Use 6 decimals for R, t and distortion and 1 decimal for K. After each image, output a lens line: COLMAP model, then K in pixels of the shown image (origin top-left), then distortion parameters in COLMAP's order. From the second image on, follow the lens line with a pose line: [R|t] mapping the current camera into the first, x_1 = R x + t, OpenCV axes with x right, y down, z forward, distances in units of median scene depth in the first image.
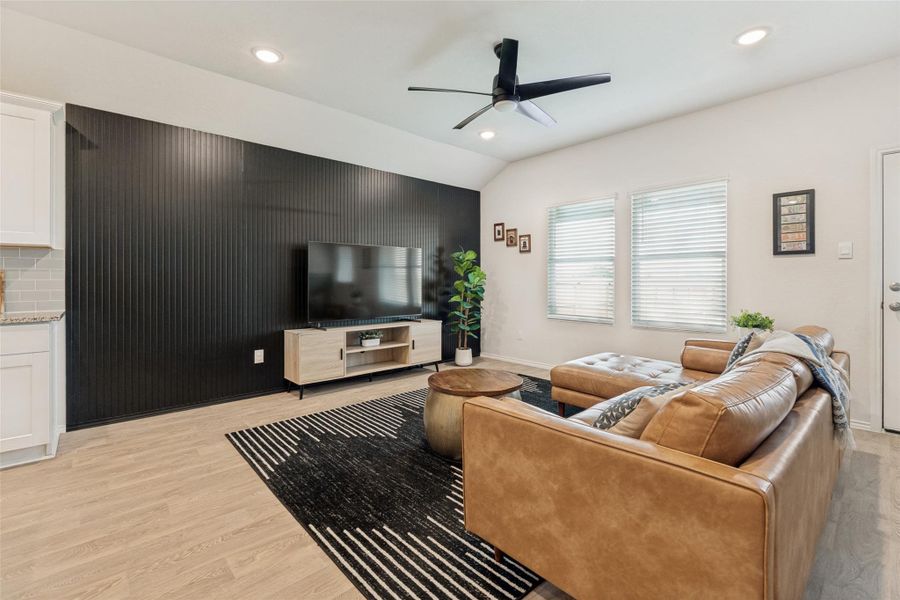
lens RADIAL K [[398.4, 0, 452.6], [0, 398.4, 283.6], [0, 0, 1]] dist [-0.006960, 0.000909]
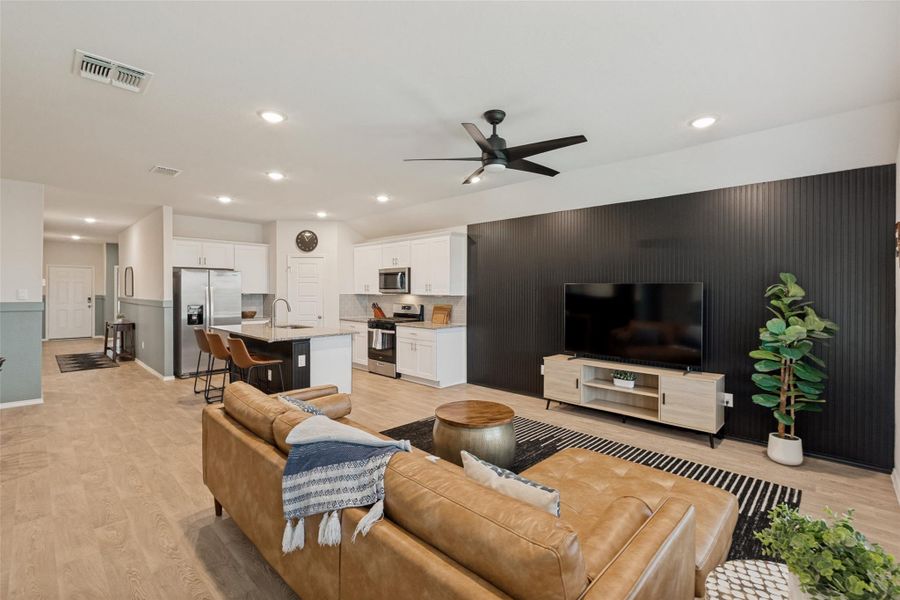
lens RADIAL K [[398.4, 0, 444.0], [0, 398.4, 293.7], [0, 0, 1]] dist [-0.006960, 0.000909]
pose [[0.046084, 0.002383, -0.998935, 1.138973], [-0.011784, 0.999929, 0.001841, -0.100637], [0.998868, 0.011686, 0.046108, 0.800006]]
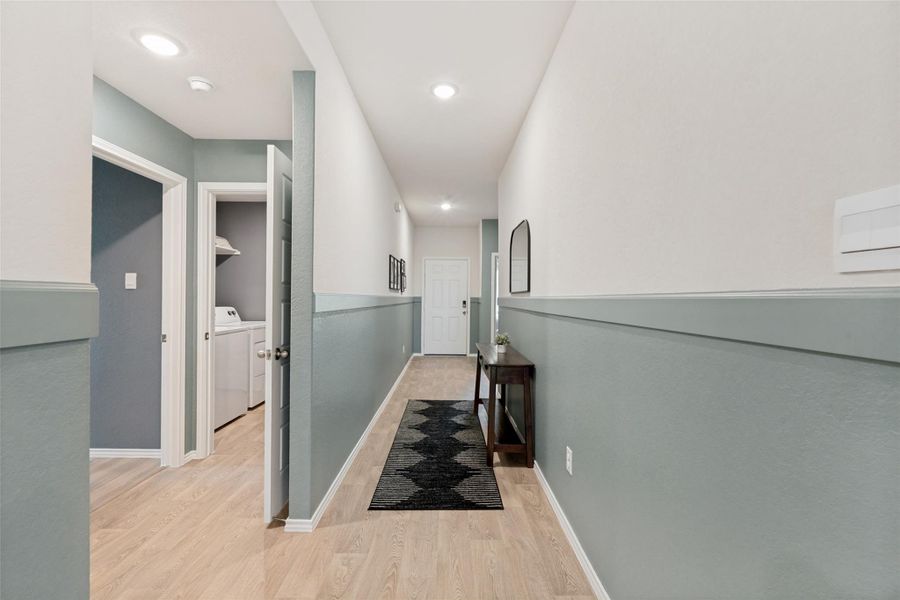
lens RADIAL K [[398.4, 0, 448.0], [0, 398.4, 301.4], [0, 0, 1]] dist [-0.006960, 0.000909]
pose [[-0.685937, -0.003000, -0.727655, -0.846042], [-0.015494, 0.999825, 0.010483, -0.033473], [0.727496, 0.018465, -0.685863, -0.698782]]
